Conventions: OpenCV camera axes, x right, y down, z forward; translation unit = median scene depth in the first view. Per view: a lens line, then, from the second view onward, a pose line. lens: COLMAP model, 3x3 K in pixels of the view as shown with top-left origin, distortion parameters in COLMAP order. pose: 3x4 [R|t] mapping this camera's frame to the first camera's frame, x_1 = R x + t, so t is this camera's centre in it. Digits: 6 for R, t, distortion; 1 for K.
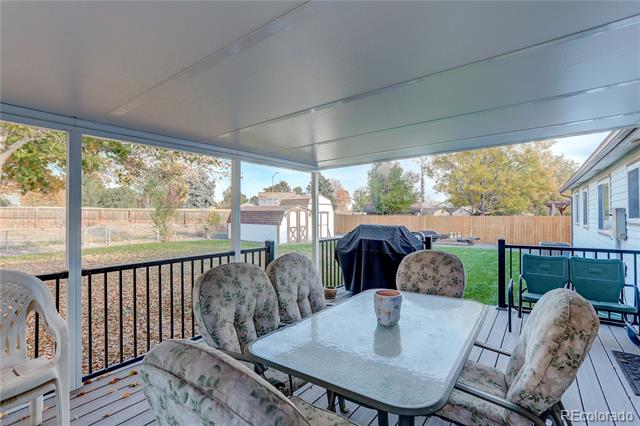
lens RADIAL K [[315.0, 0, 320.1], [0, 315.0, 211.0], [0, 0, 1]] dist [-0.033289, 0.005894]
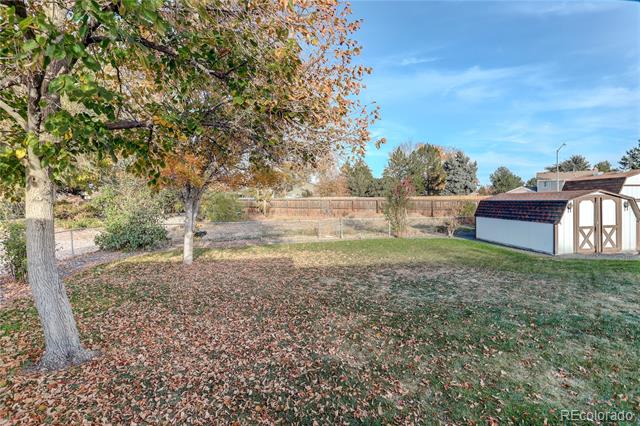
lens RADIAL K [[315.0, 0, 317.2], [0, 315.0, 209.1], [0, 0, 1]] dist [-0.033289, 0.005894]
pose [[0.680450, 0.008406, -0.732747, -0.006662], [0.018365, 0.999425, 0.028519, -0.007808], [0.732565, -0.032862, 0.679904, 0.238833]]
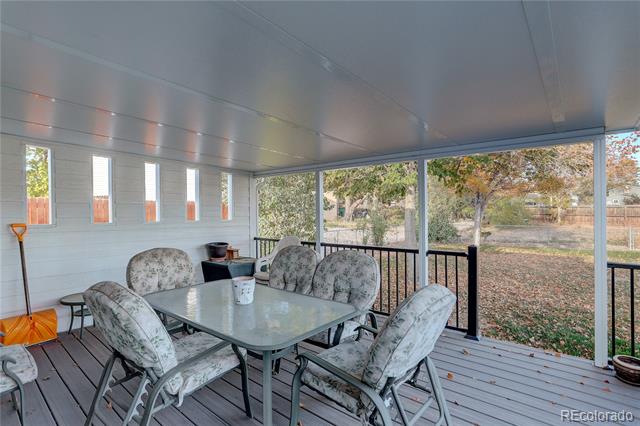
lens RADIAL K [[315.0, 0, 318.7], [0, 315.0, 213.7], [0, 0, 1]] dist [-0.033289, 0.005894]
pose [[-0.097435, 0.006695, -0.995219, 0.151078], [0.006835, 0.999958, 0.006057, 0.000900], [0.995218, -0.006212, -0.097477, 0.169657]]
